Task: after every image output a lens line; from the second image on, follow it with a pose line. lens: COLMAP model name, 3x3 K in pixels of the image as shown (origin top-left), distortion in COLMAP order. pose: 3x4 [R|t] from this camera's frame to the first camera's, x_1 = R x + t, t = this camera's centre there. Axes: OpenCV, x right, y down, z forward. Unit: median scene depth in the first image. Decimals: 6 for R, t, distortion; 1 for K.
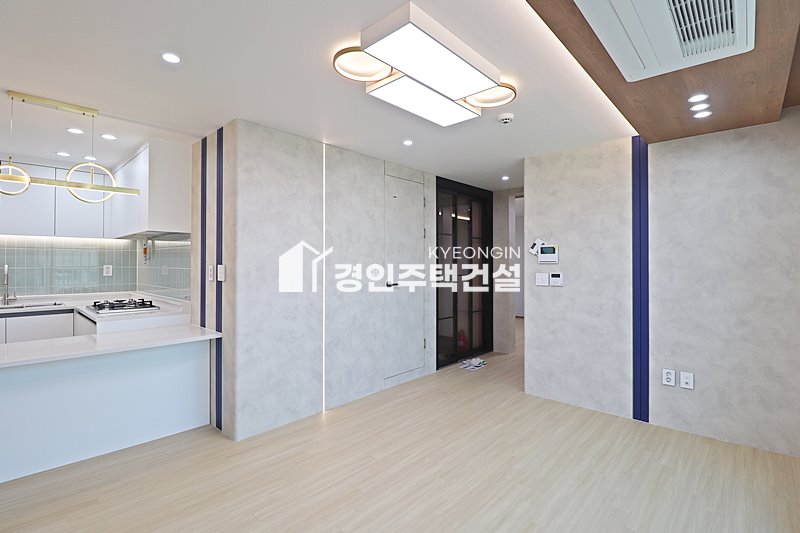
lens RADIAL K [[370.8, 0, 402.5], [0, 370.8, 262.4], [0, 0, 1]] dist [-0.004973, -0.010658]
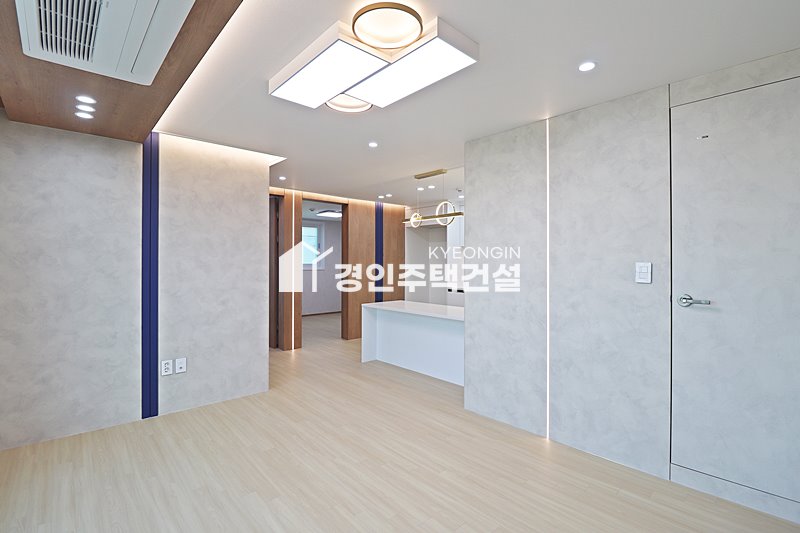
lens RADIAL K [[370.8, 0, 404.7], [0, 370.8, 261.6], [0, 0, 1]] dist [-0.004973, -0.010658]
pose [[-0.074544, -0.002554, -0.997214, 0.686546], [0.001467, 0.999995, -0.002671, 0.003077], [0.997217, -0.001662, -0.074540, 0.786466]]
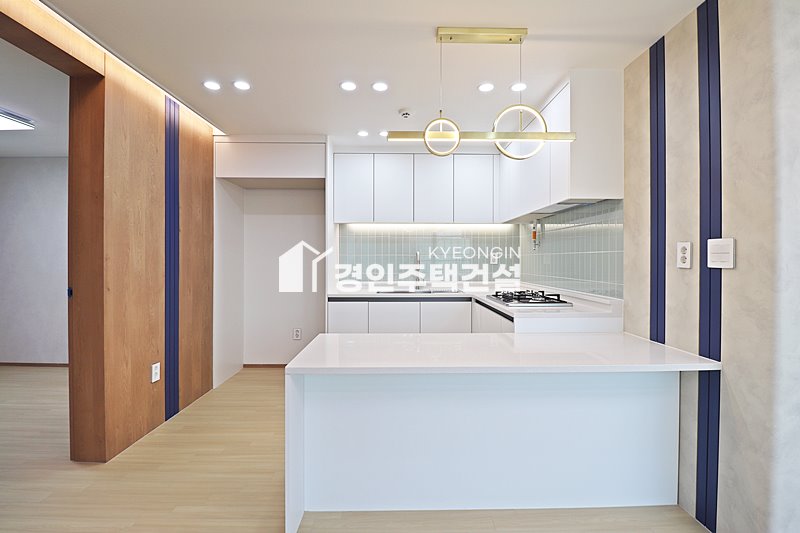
lens RADIAL K [[370.8, 0, 406.1], [0, 370.8, 260.1], [0, 0, 1]] dist [-0.004973, -0.010658]
pose [[0.692904, 0.000143, -0.721030, -0.389847], [0.002453, 0.999994, 0.002556, 0.033422], [0.721026, -0.003540, 0.692899, 0.263837]]
